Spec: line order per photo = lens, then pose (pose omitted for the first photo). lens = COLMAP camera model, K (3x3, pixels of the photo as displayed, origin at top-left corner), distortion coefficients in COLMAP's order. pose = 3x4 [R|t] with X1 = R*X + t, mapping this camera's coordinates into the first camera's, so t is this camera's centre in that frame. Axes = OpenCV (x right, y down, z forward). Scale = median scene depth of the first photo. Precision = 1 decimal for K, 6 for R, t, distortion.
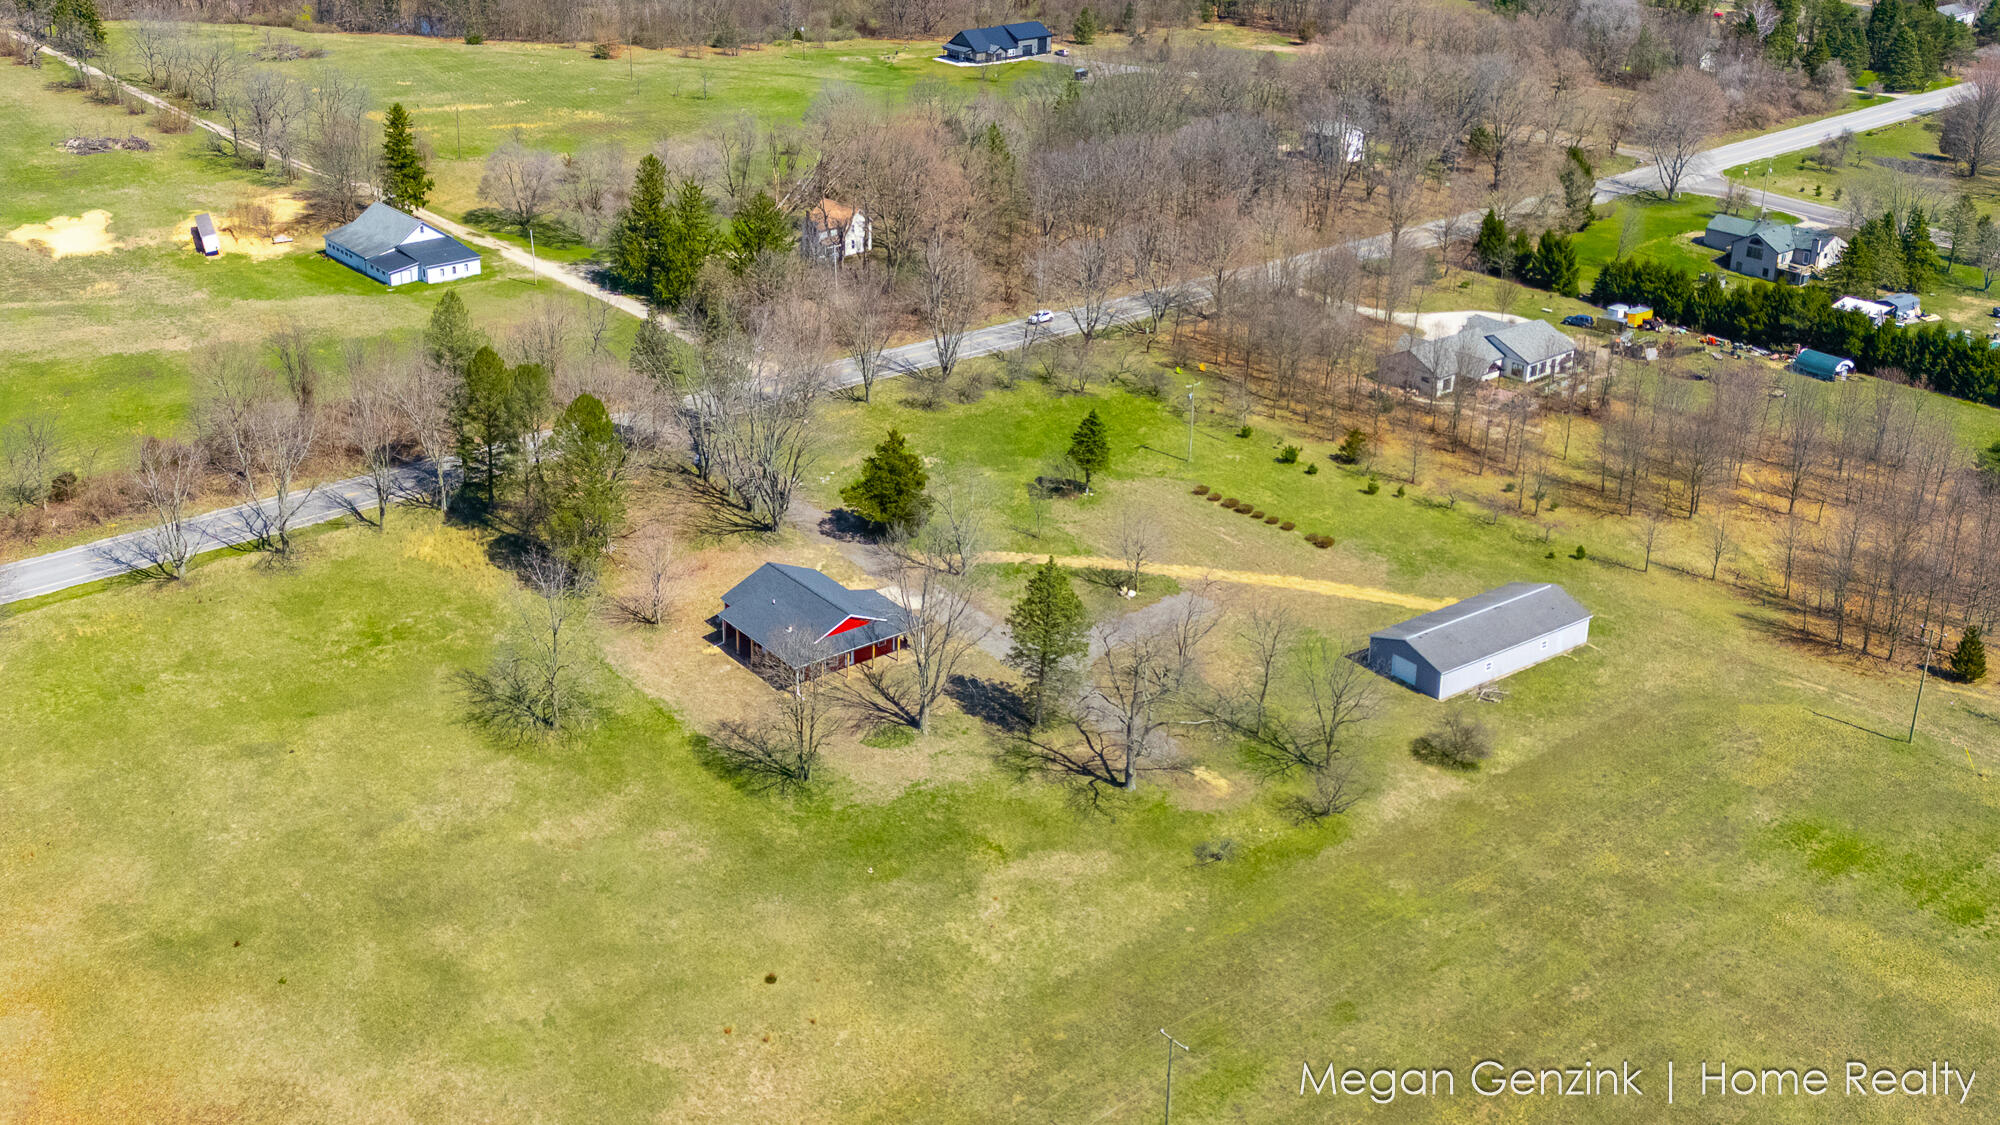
lens RADIAL K [[2027.9, 0, 923.4], [0, 2027.9, 426.2], [0, 0, 1]] dist [0.075212, 0.000905]
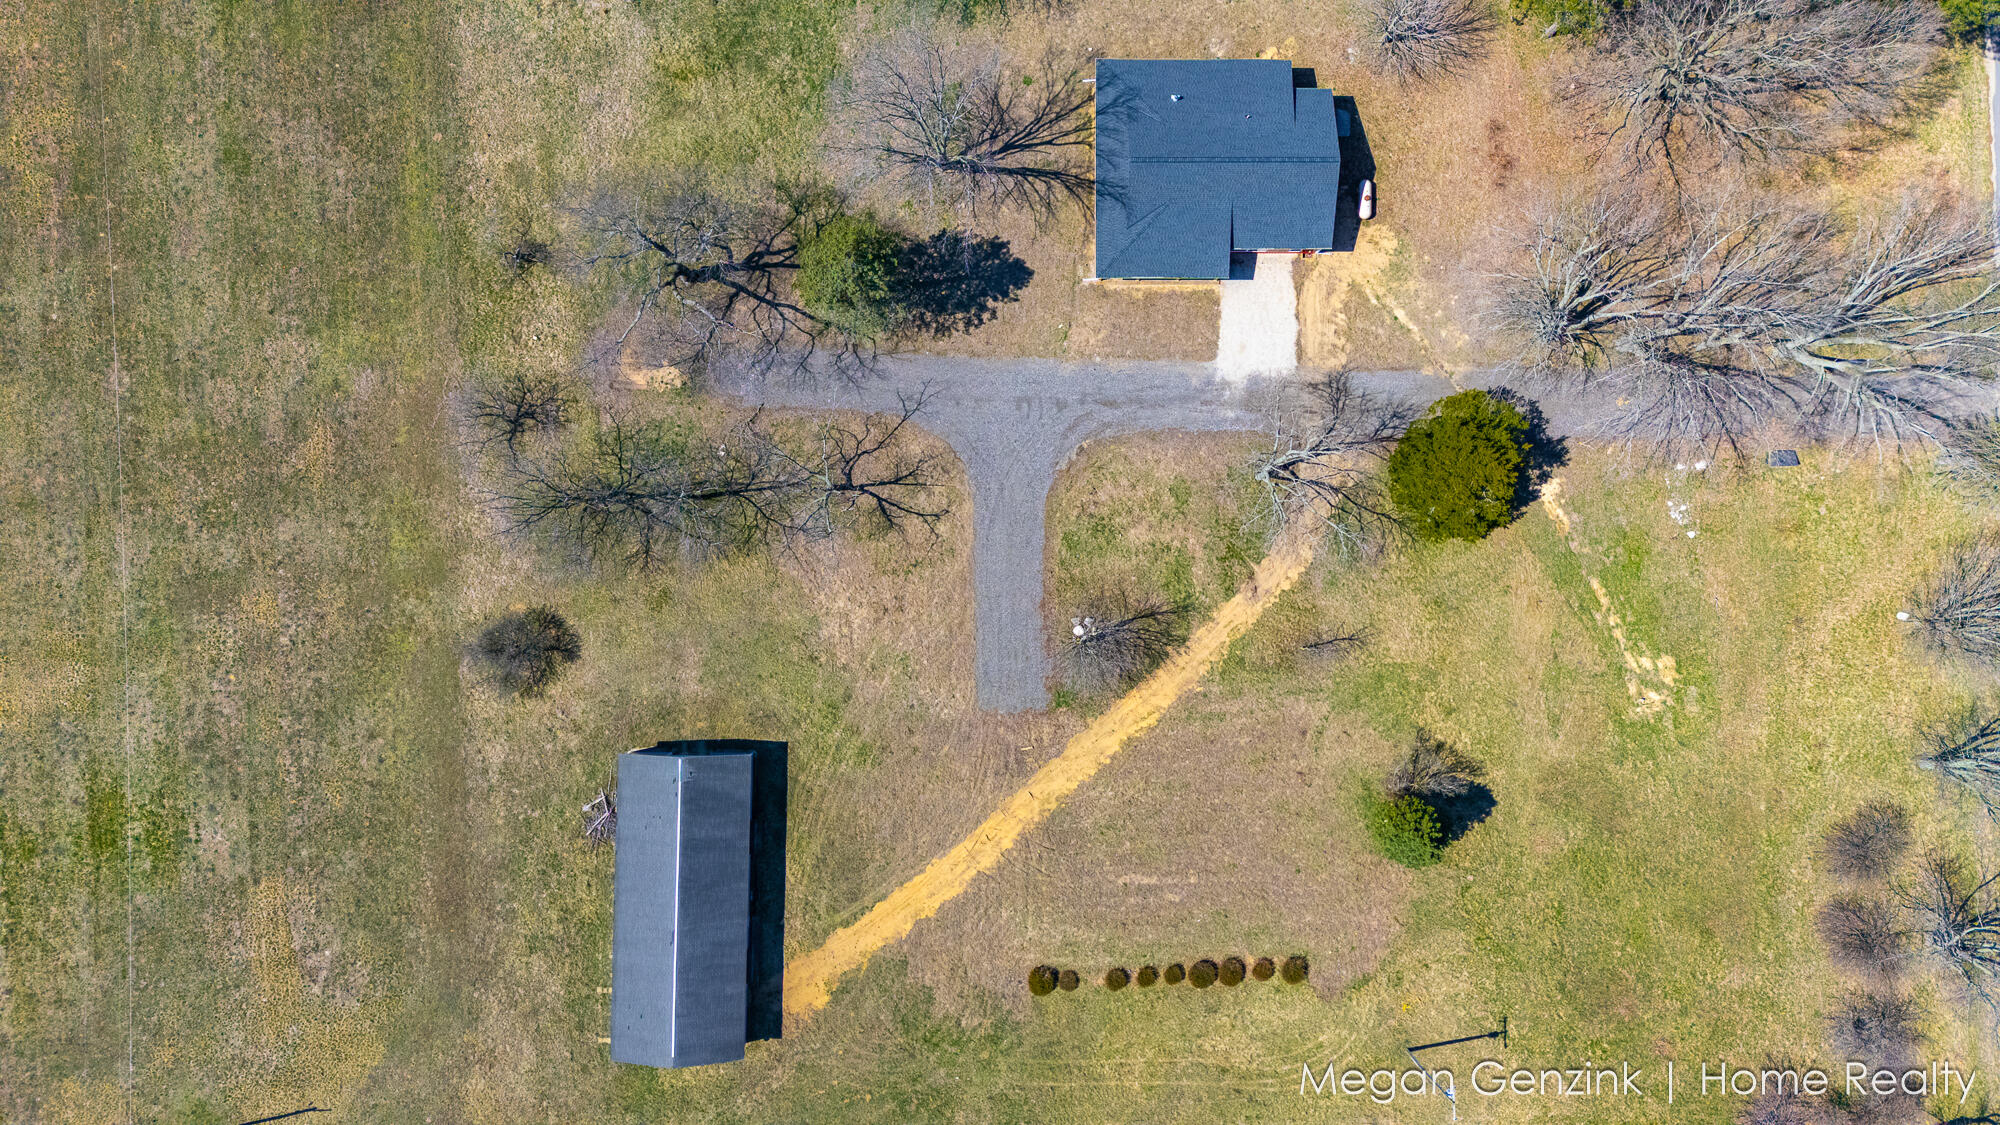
lens RADIAL K [[1454.4, 0, 1006.4], [0, 1454.4, 565.8], [0, 0, 1]] dist [0.092423, -0.060745]
pose [[-0.591769, 0.805602, -0.028565, 0.088823], [-0.315742, -0.199038, 0.927734, -0.295813], [0.741699, 0.558023, 0.372147, 0.603984]]
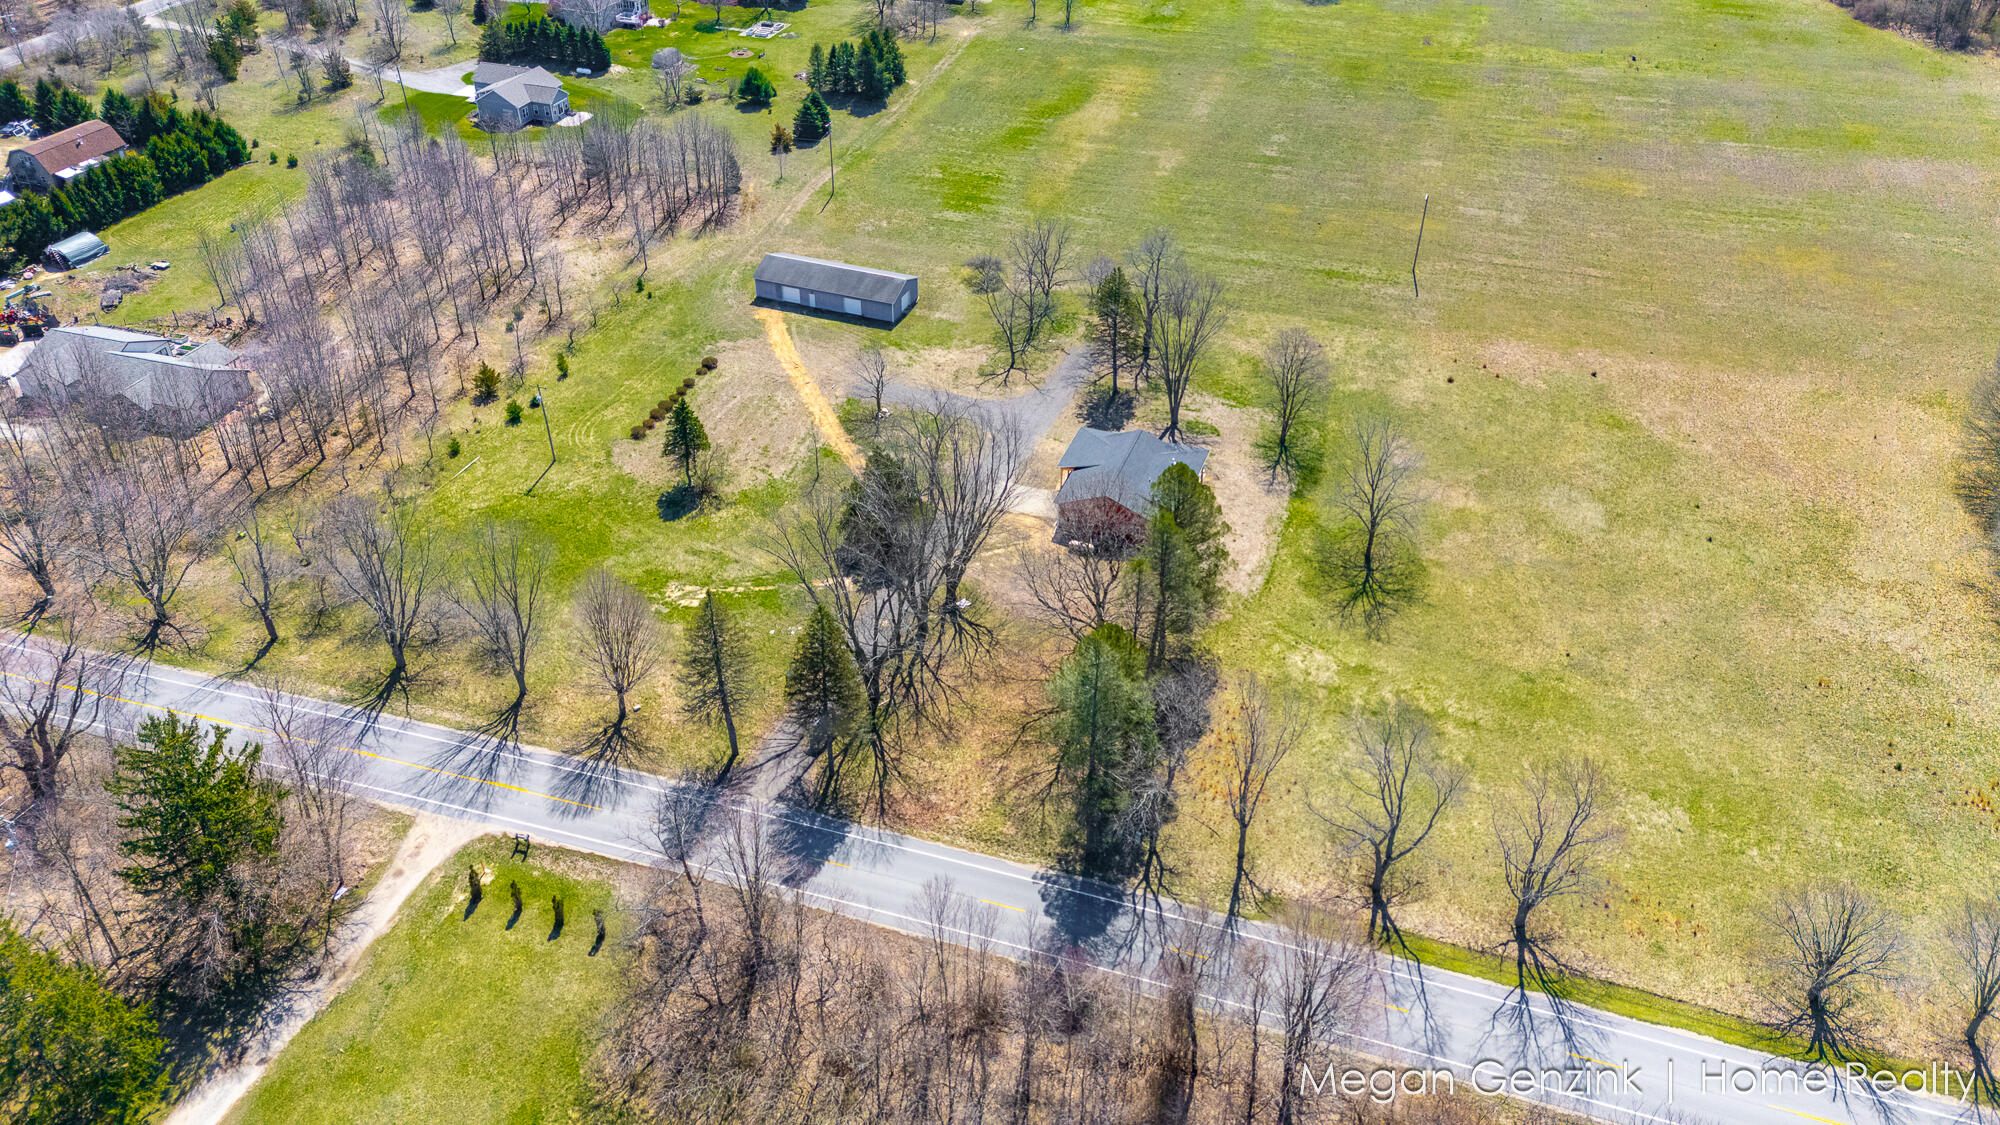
lens RADIAL K [[1454.4, 0, 1006.4], [0, 1454.4, 565.8], [0, 0, 1]] dist [0.092423, -0.060745]
pose [[-0.567307, -0.486897, 0.664149, -0.428669], [0.272253, 0.650250, 0.709262, -0.346226], [-0.777201, 0.583186, -0.236333, 0.933241]]
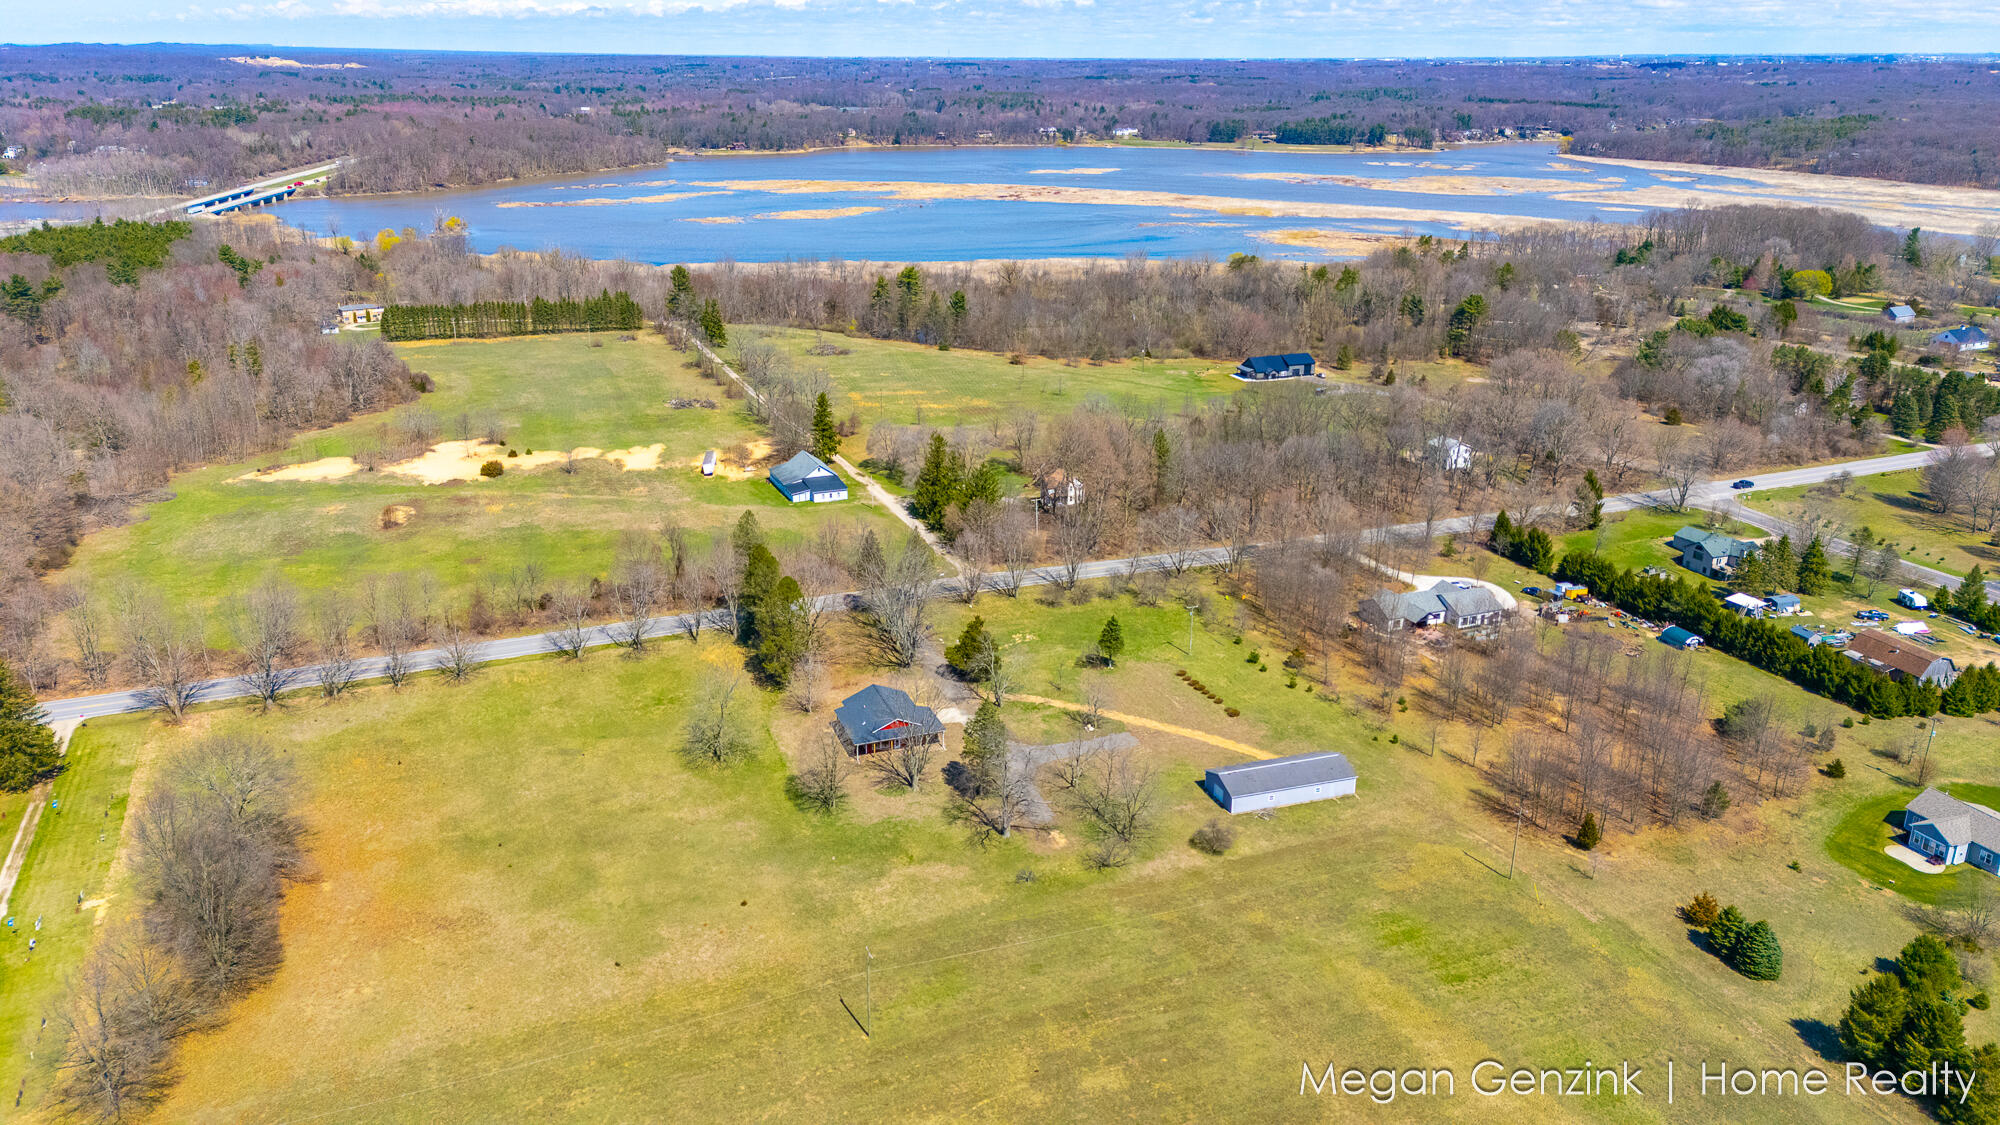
lens RADIAL K [[1454.4, 0, 1006.4], [0, 1454.4, 565.8], [0, 0, 1]] dist [0.092423, -0.060745]
pose [[0.960758, 0.091155, -0.261984, 0.258298], [-0.098481, 0.995027, -0.014940, -0.018672], [0.259319, 0.040154, 0.964957, -0.120875]]
